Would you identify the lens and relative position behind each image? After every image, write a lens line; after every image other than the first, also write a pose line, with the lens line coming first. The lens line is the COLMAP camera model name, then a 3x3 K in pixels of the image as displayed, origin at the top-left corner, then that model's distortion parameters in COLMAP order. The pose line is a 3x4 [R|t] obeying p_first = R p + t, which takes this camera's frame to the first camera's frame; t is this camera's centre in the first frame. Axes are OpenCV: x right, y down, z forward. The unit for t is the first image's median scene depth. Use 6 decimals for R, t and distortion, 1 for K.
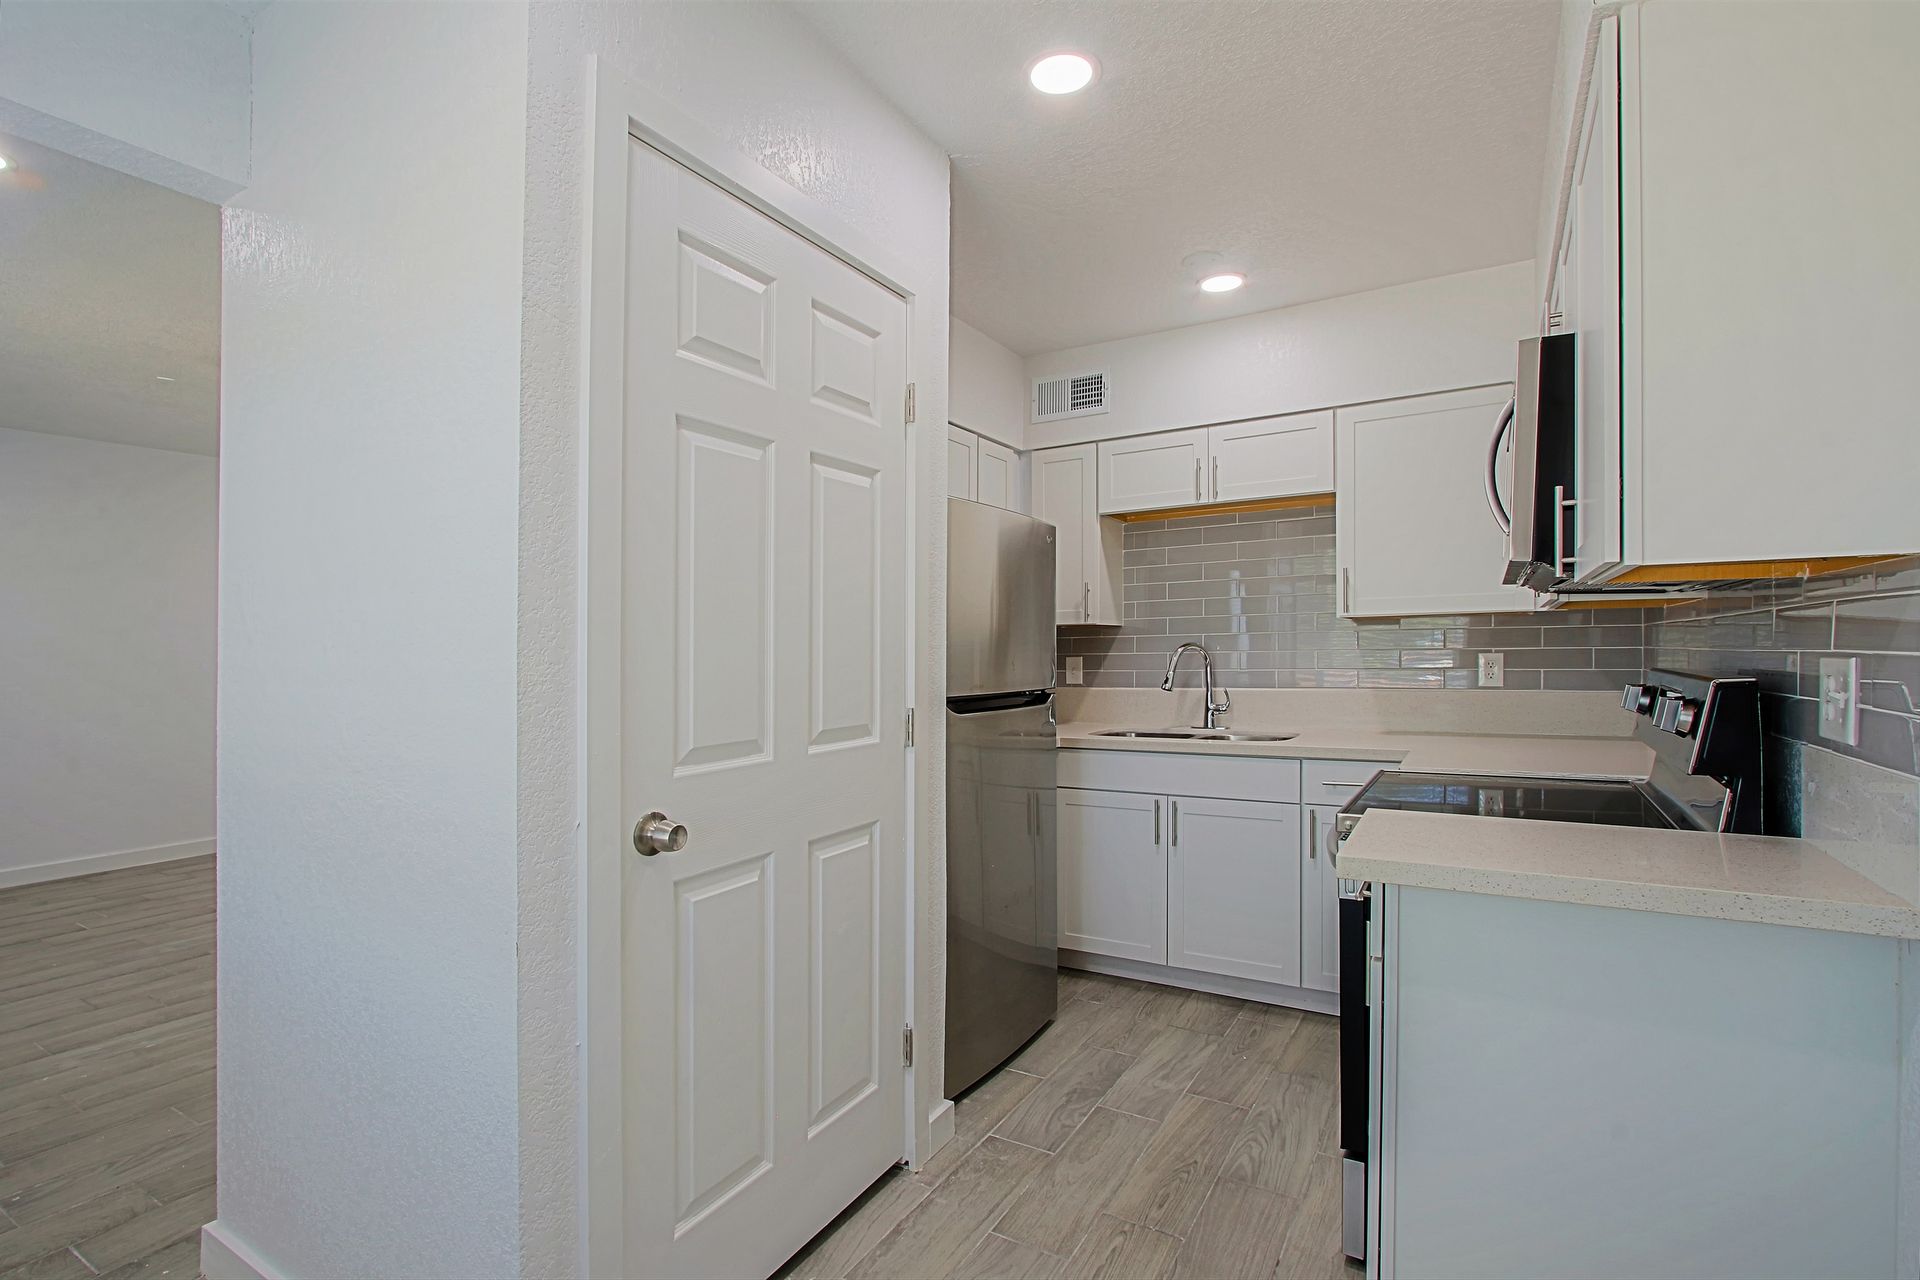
lens RADIAL K [[891.9, 0, 960.1], [0, 891.9, 644.2], [0, 0, 1]] dist [-0.018730, 0.002890]
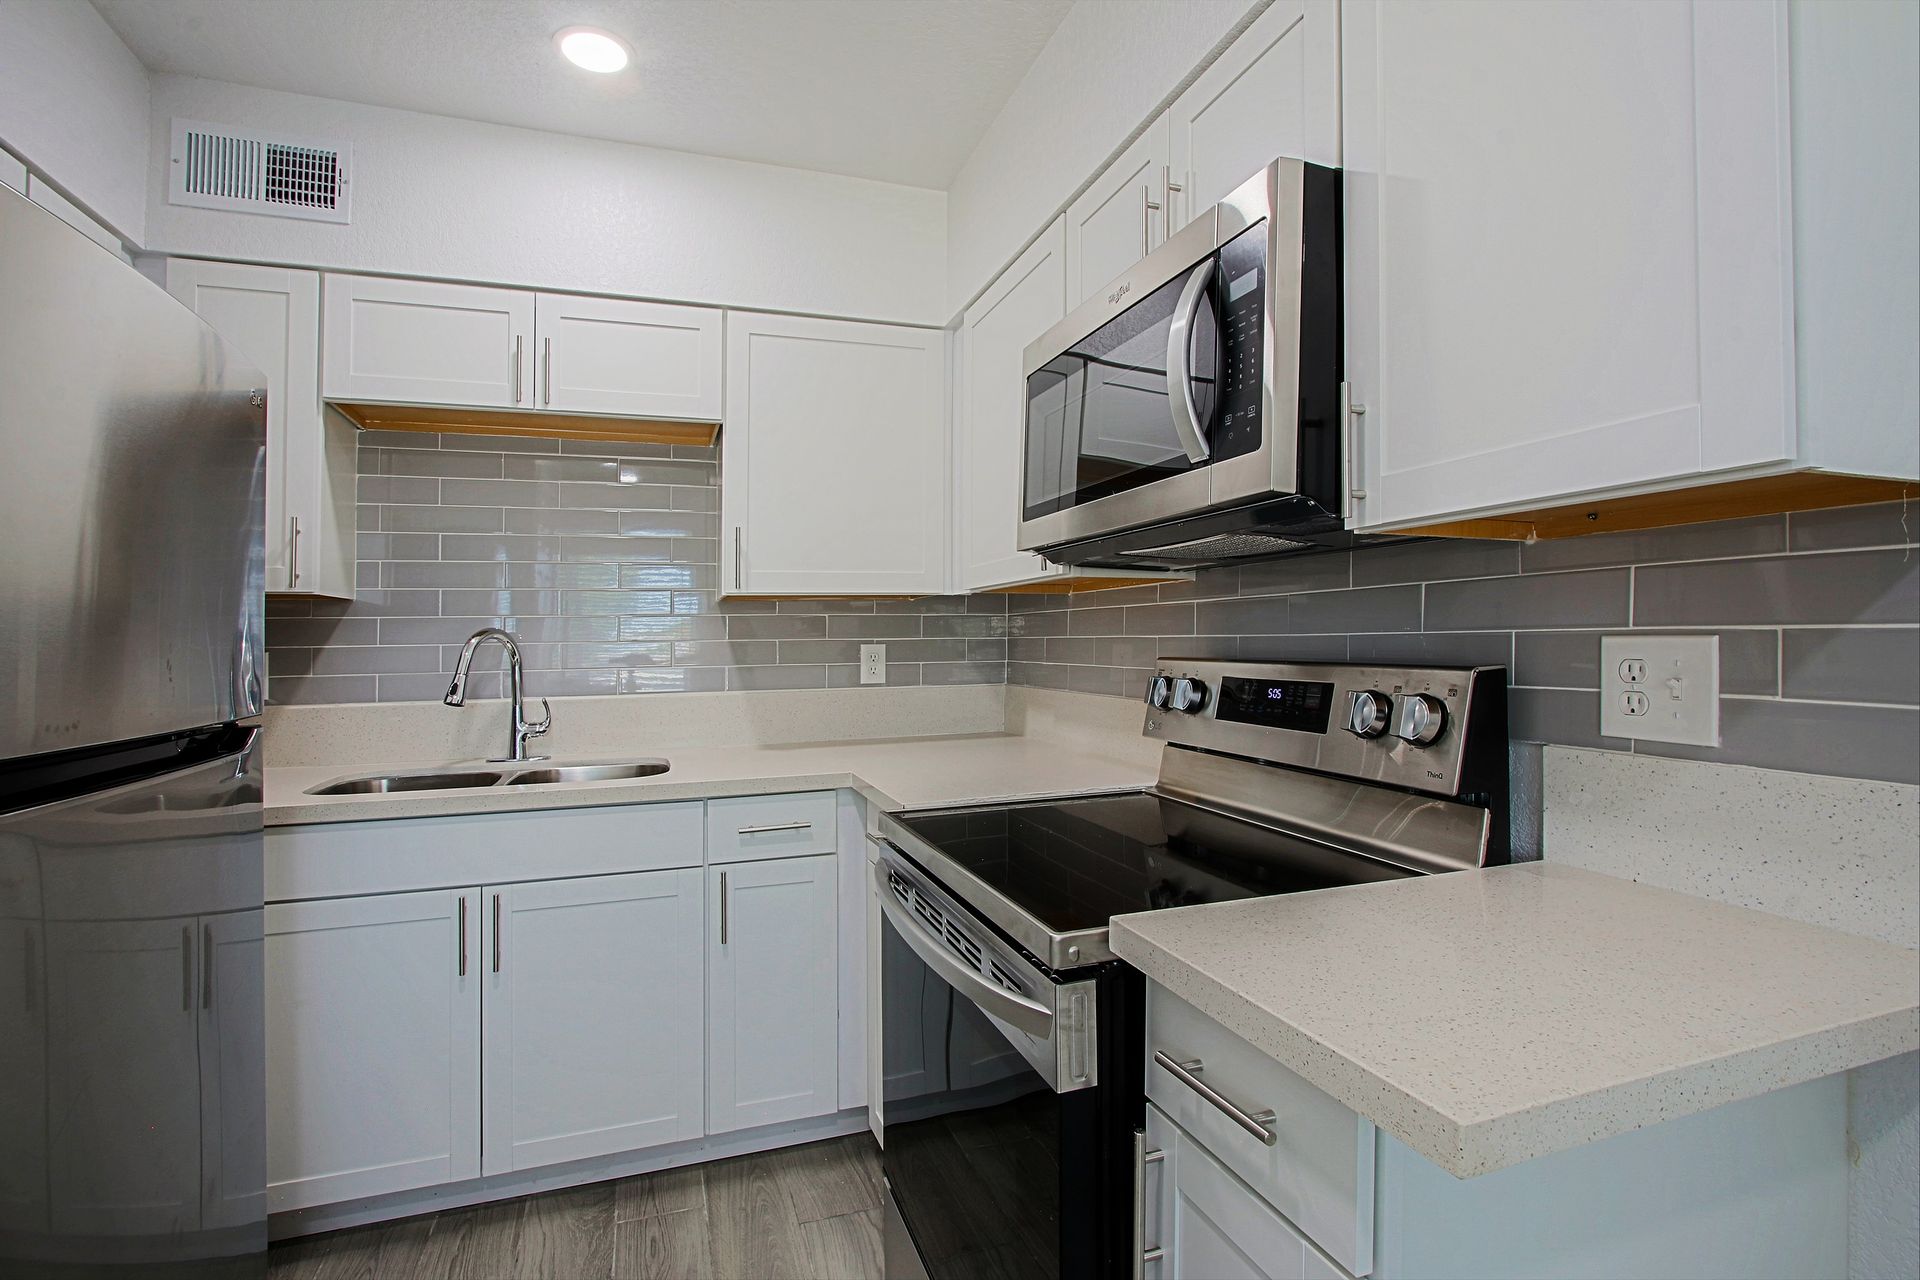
lens RADIAL K [[891.9, 0, 946.1], [0, 891.9, 634.7], [0, 0, 1]] dist [-0.018730, 0.002890]
pose [[0.651634, 0.009981, 0.758468, -0.010586], [-0.002992, 0.999939, -0.010587, 0.008964], [-0.758527, 0.004630, 0.651625, 0.357484]]
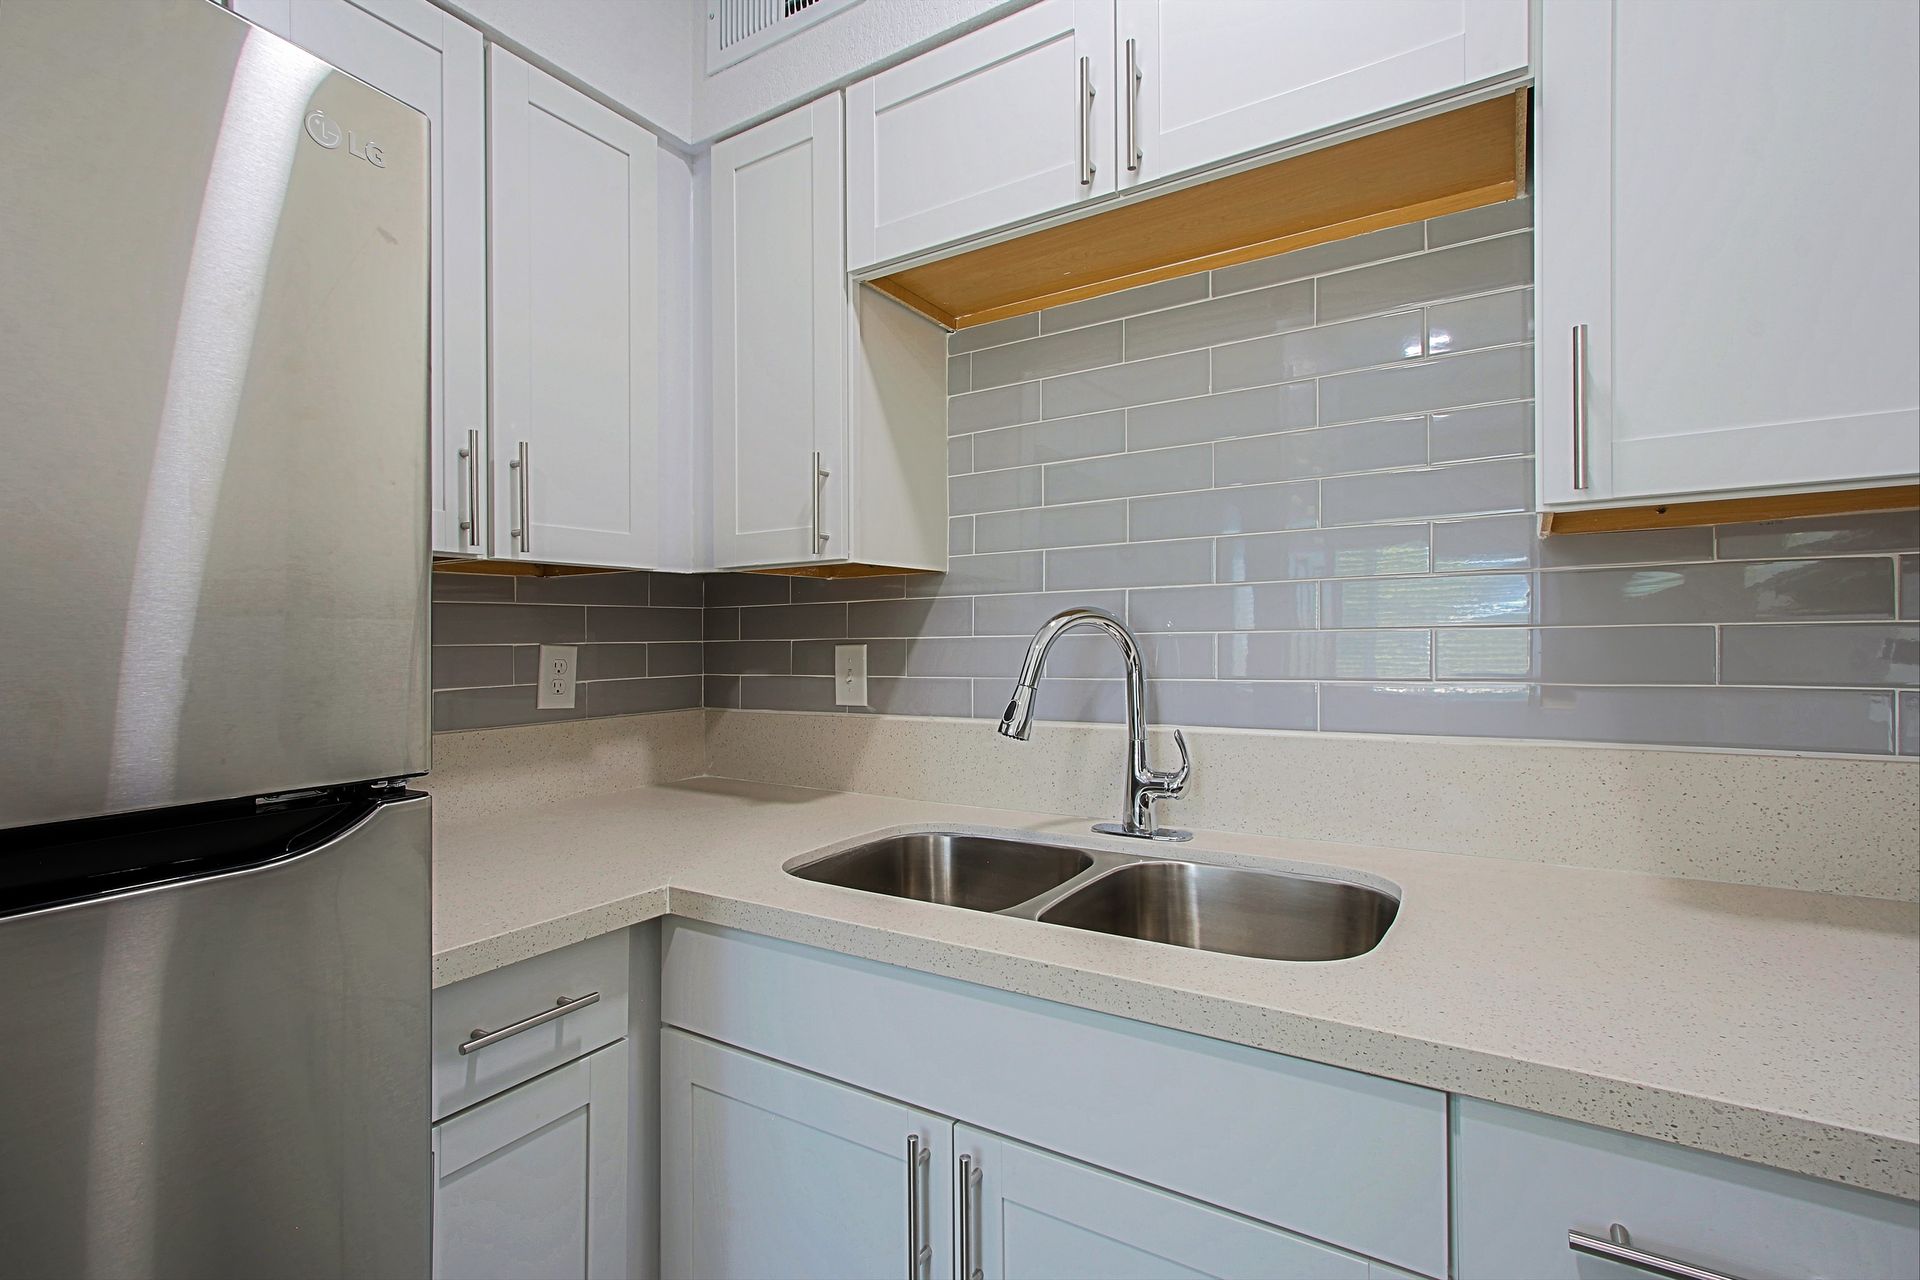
lens RADIAL K [[891.9, 0, 956.8], [0, 891.9, 622.3], [0, 0, 1]] dist [-0.018730, 0.002890]
pose [[0.999852, 0.000290, -0.017228, 0.222349], [-0.000493, 0.999930, -0.011782, 0.009728], [0.017223, 0.011789, 0.999782, 0.657819]]
